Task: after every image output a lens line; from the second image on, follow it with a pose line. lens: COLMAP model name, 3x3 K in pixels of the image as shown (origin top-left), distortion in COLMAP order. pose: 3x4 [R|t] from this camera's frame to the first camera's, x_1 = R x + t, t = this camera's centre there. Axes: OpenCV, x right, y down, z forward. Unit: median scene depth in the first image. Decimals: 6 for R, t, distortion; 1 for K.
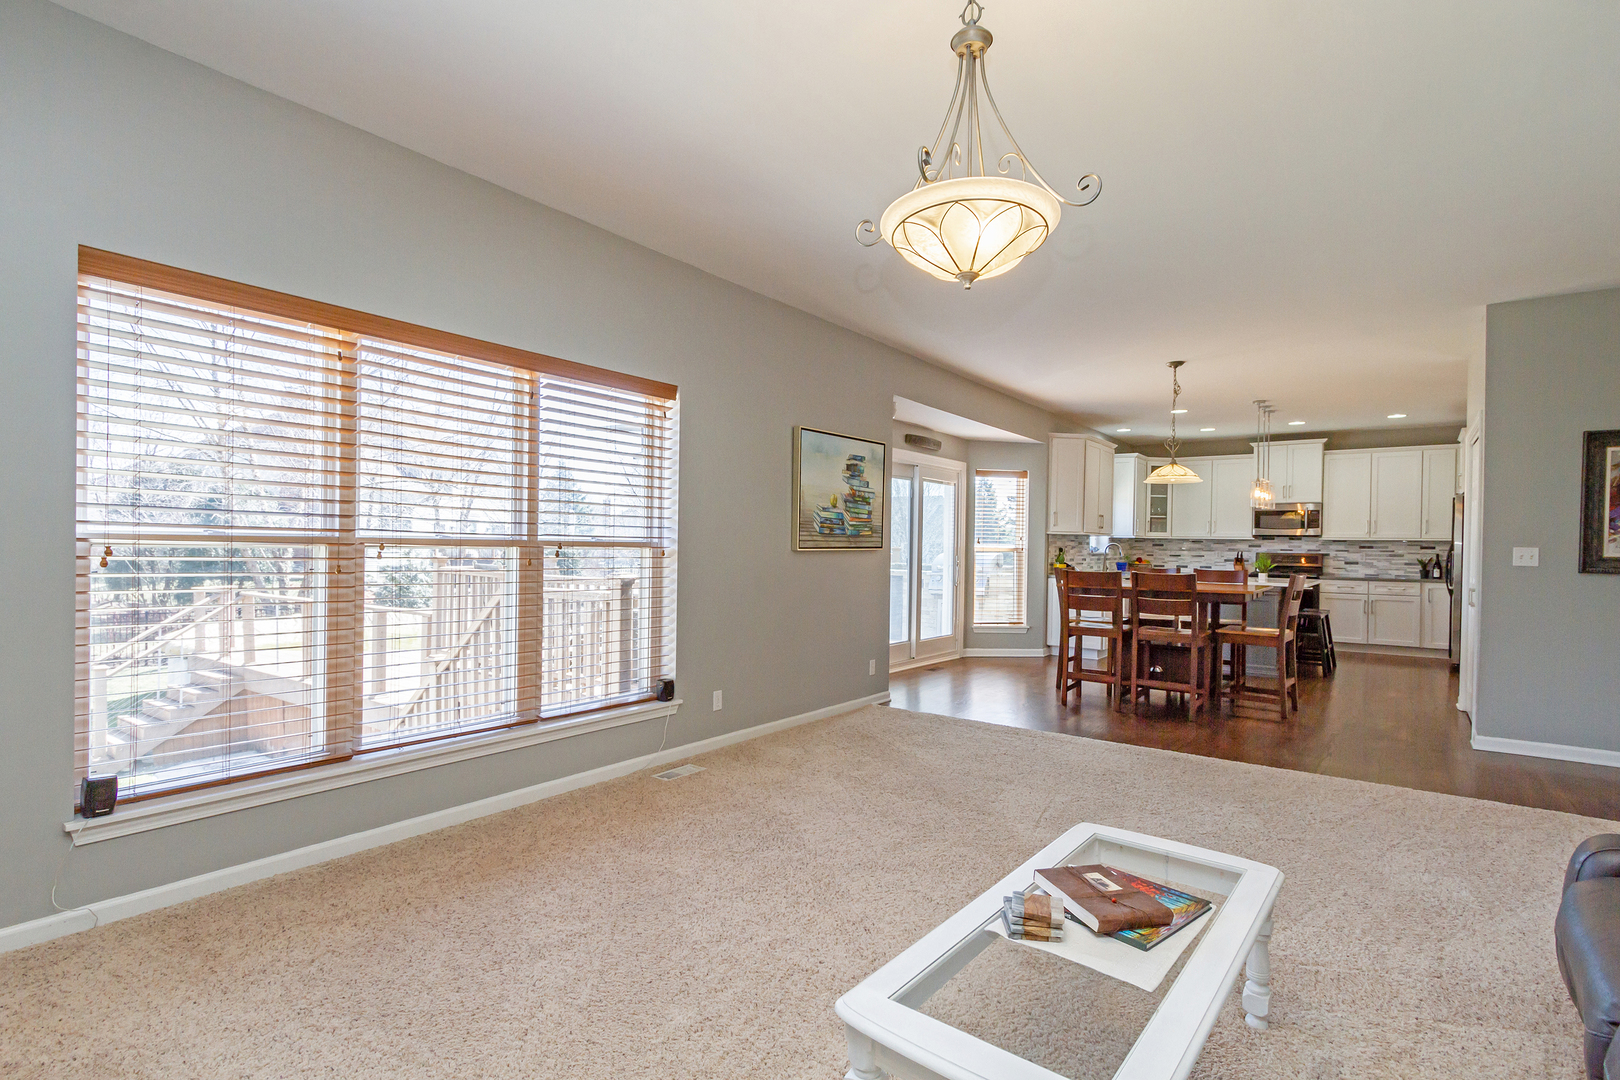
lens RADIAL K [[744.0, 0, 807.6], [0, 744.0, 548.3], [0, 0, 1]] dist [-0.000125, 0.000036]
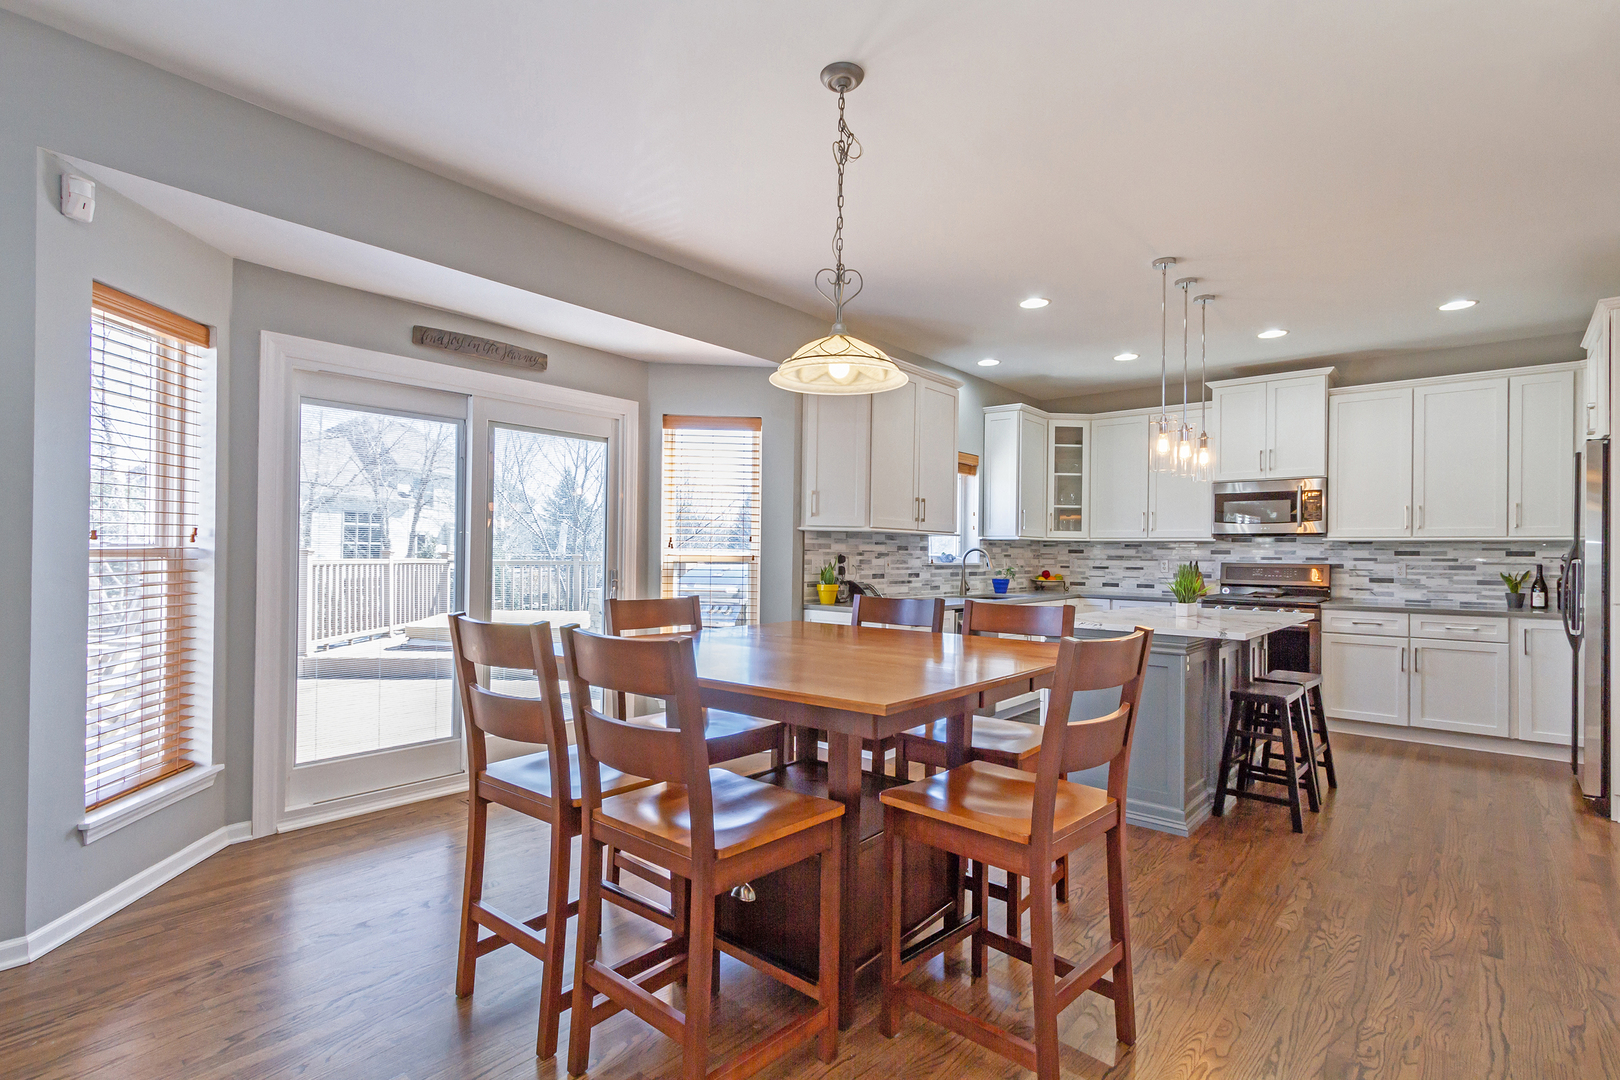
lens RADIAL K [[738.4, 0, 803.1], [0, 738.4, 549.4], [0, 0, 1]] dist [0.000849, -0.000386]
pose [[0.997974, -0.003364, -0.063529, 0.326851], [0.002556, 0.999915, -0.012796, 0.001895], [0.063567, 0.012608, 0.997898, 0.406529]]
